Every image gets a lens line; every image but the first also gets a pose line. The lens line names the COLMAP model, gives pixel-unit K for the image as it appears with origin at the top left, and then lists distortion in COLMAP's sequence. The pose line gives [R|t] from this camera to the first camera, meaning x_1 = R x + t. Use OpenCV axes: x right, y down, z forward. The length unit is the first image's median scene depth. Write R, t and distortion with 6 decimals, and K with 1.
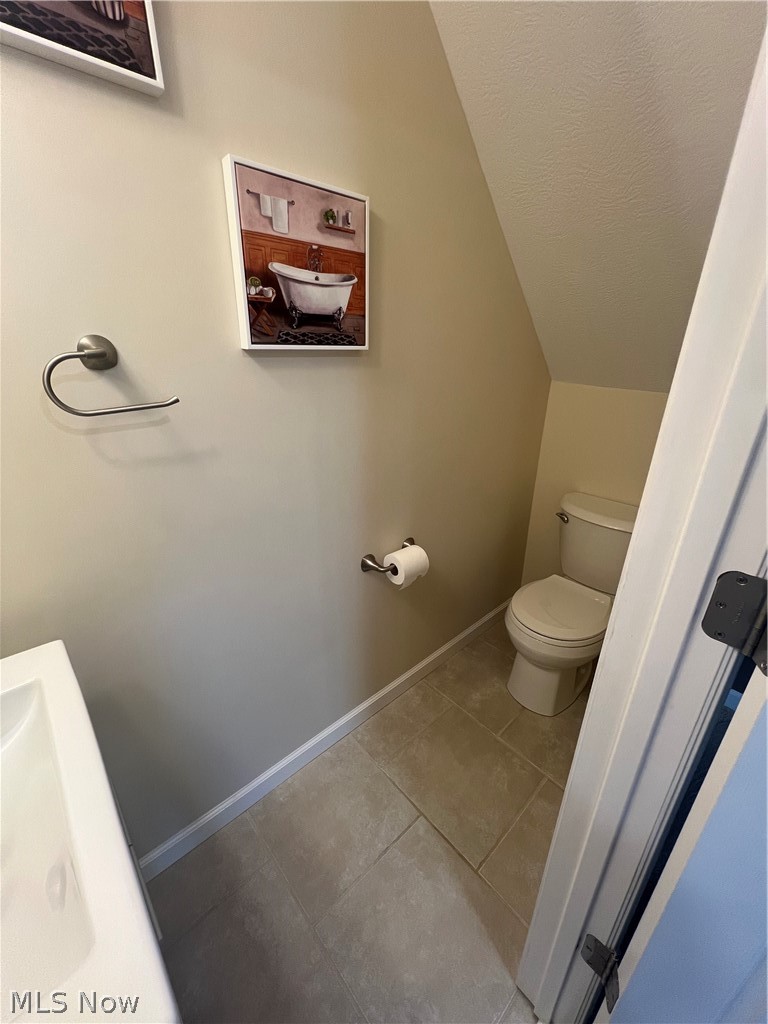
lens RADIAL K [[412.1, 0, 379.8], [0, 412.1, 514.4], [0, 0, 1]] dist [0.001197, 0.000877]
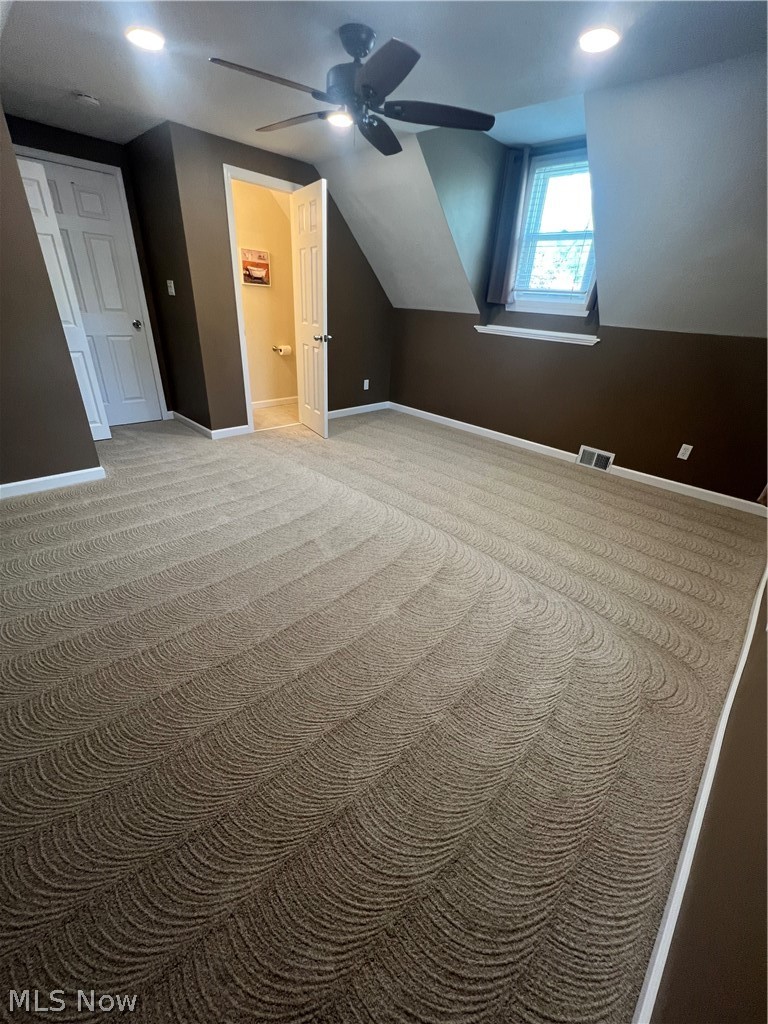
lens RADIAL K [[414.8, 0, 379.3], [0, 414.8, 517.4], [0, 0, 1]] dist [0.002547, 0.000415]
pose [[0.997644, 0.017255, 0.066401, 1.026315], [-0.022922, 0.996070, 0.085550, 1.921844], [-0.064664, -0.086870, 0.994119, -4.295376]]
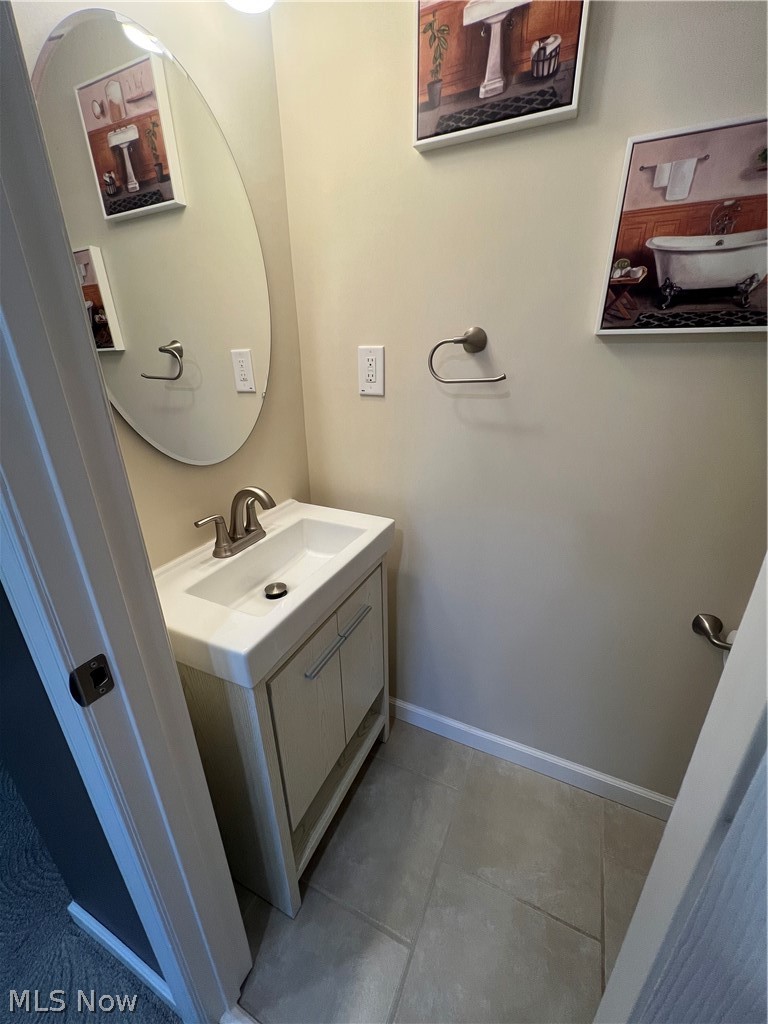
lens RADIAL K [[412.1, 0, 377.0], [0, 412.1, 510.1], [0, 0, 1]] dist [0.001197, 0.000877]
pose [[0.372489, 0.336598, -0.864843, 0.488212], [-0.337749, 0.917167, 0.211494, -0.042145], [0.864394, 0.213321, 0.455320, 0.175278]]
